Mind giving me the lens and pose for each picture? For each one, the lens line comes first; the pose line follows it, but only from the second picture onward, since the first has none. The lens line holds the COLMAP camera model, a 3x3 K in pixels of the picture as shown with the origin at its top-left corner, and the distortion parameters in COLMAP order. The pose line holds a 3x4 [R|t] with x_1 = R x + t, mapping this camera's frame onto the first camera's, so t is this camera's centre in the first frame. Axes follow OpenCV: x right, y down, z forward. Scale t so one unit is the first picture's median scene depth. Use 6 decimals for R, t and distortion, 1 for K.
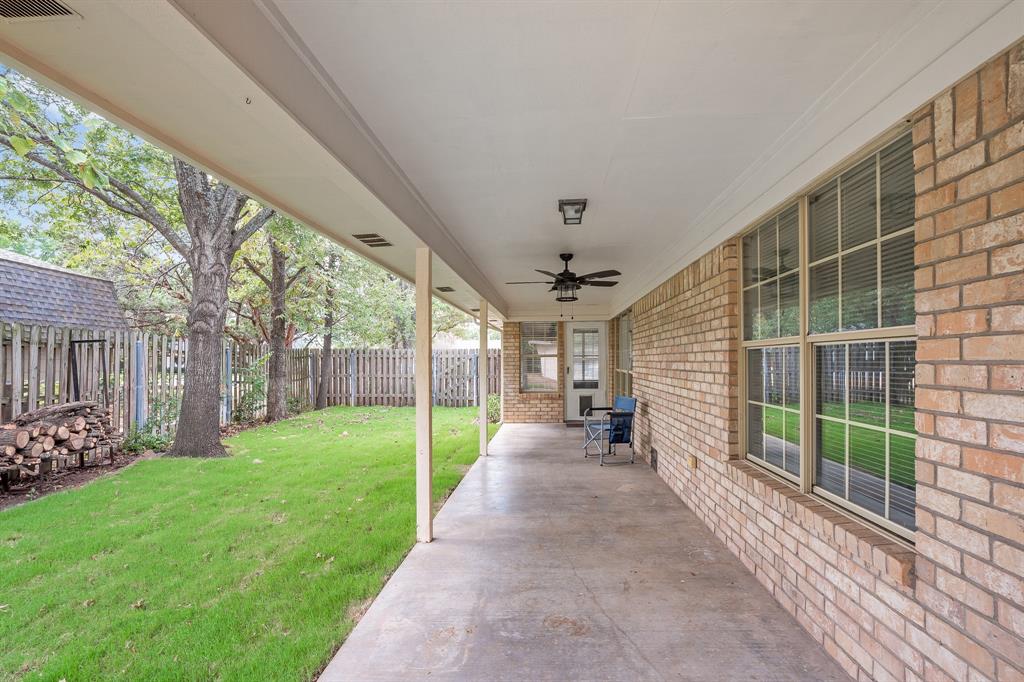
lens RADIAL K [[480.6, 0, 512.1], [0, 480.6, 368.0], [0, 0, 1]] dist [-0.001015, -0.000070]
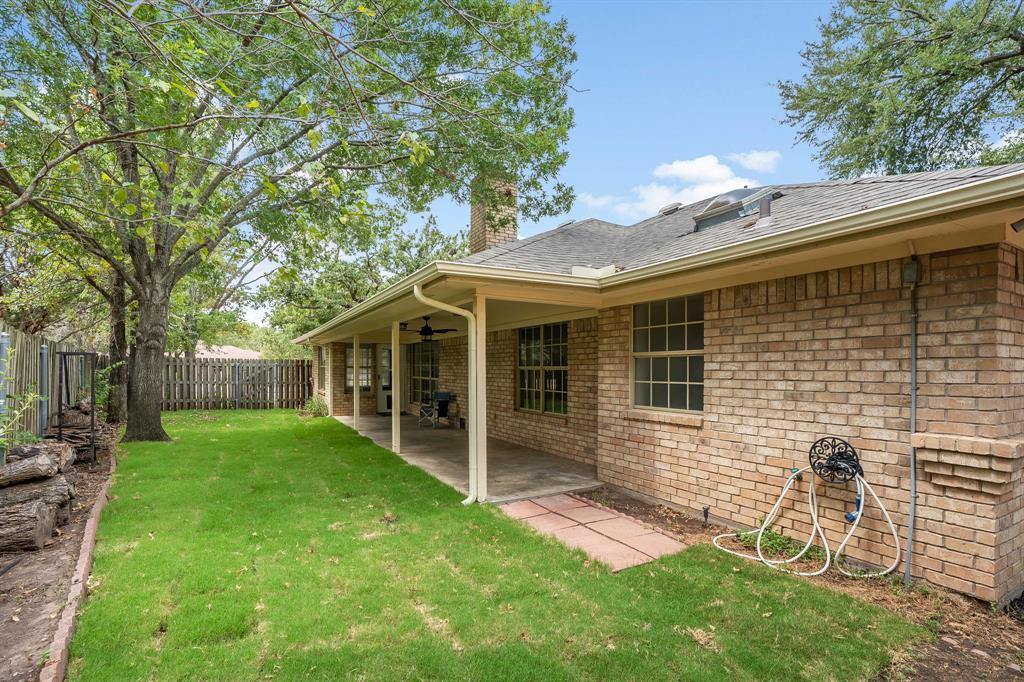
lens RADIAL K [[480.6, 0, 512.1], [0, 480.6, 368.0], [0, 0, 1]] dist [-0.001015, -0.000070]
pose [[0.834550, 0.012384, 0.550793, -0.956168], [-0.003844, 0.999854, -0.016656, -0.001695], [-0.550919, 0.011783, 0.834476, -1.140280]]
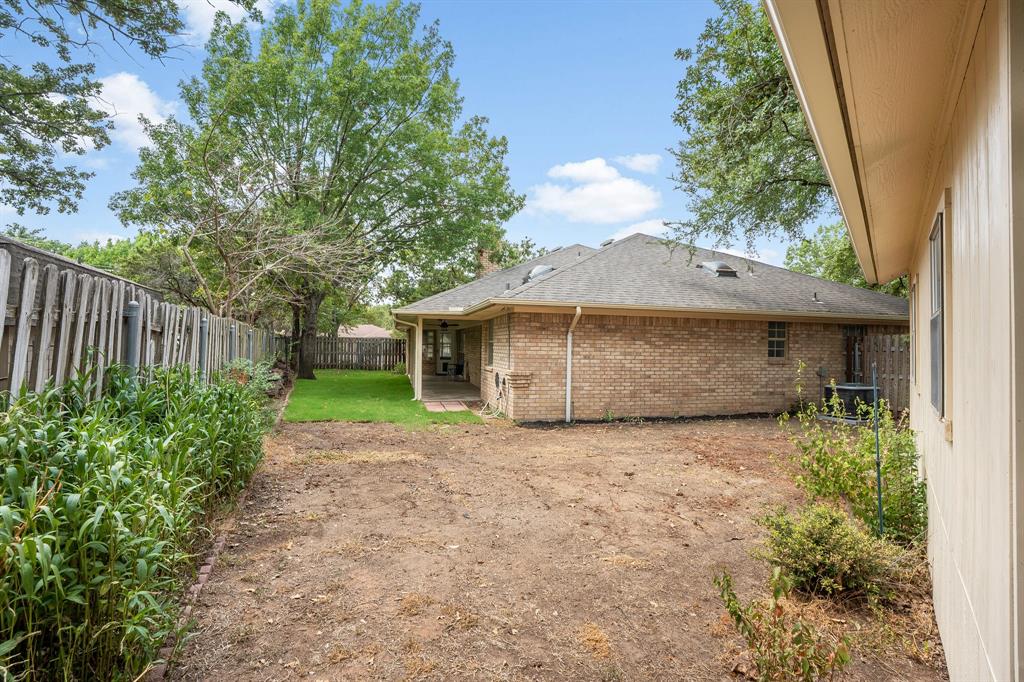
lens RADIAL K [[485.1, 0, 512.0], [0, 485.1, 341.0], [0, 0, 1]] dist [-0.001042, -0.000077]
pose [[0.949711, 0.030965, 0.311594, -0.720803], [-0.025230, 0.999430, -0.022421, -0.004315], [-0.312111, 0.013432, 0.949951, -3.480006]]
